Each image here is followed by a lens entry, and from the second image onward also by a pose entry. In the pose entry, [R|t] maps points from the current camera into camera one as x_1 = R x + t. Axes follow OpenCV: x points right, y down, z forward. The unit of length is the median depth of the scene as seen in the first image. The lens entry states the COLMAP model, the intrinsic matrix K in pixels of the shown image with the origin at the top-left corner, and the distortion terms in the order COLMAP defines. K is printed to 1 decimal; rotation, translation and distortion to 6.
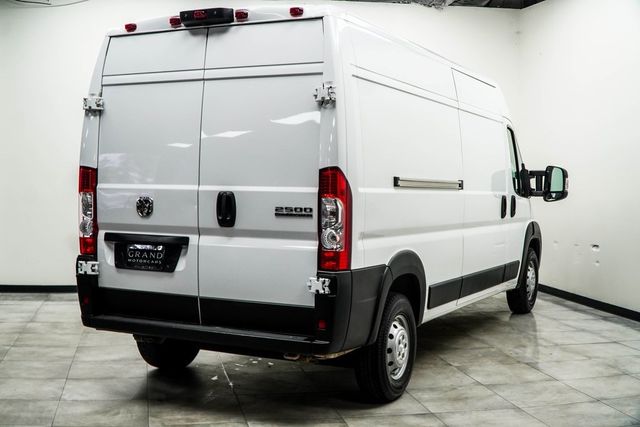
lens RADIAL K [[850.1, 0, 320.0], [0, 850.1, 213.5], [0, 0, 1]] dist [-0.077913, -0.006589]
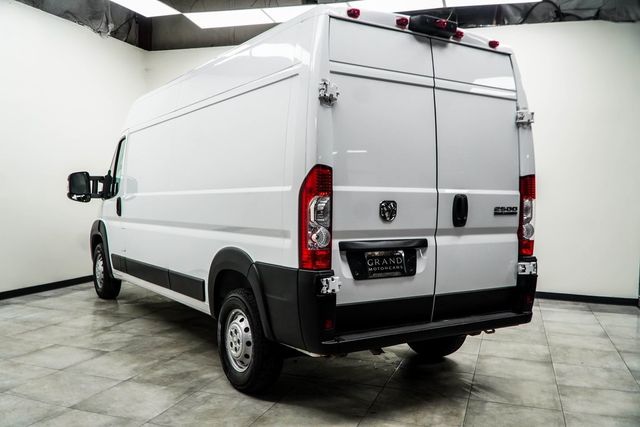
lens RADIAL K [[569.7, 0, 306.1], [0, 569.7, 212.3], [0, 0, 1]] dist [0.066485, -0.180567]
pose [[0.513946, -0.028975, 0.857333, -0.825530], [0.026897, 0.999482, 0.017655, -0.020543], [-0.857401, 0.013986, 0.514459, 0.771059]]
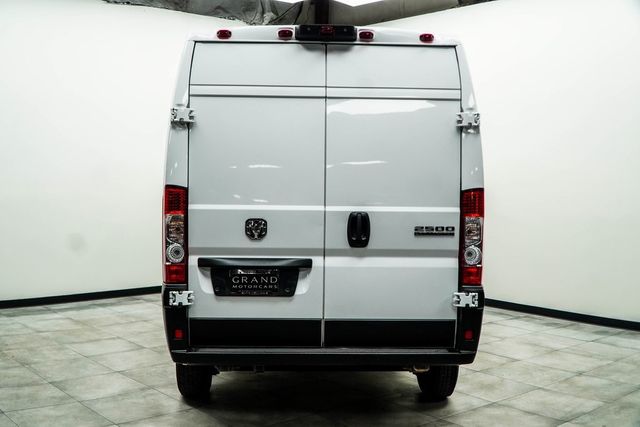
lens RADIAL K [[763.5, 0, 320.3], [0, 763.5, 221.8], [0, 0, 1]] dist [-0.004686, -0.005442]
pose [[0.872005, -0.027286, 0.488736, -0.574499], [0.017775, 0.999552, 0.024090, -0.035993], [-0.489174, -0.012319, 0.872099, 0.232625]]
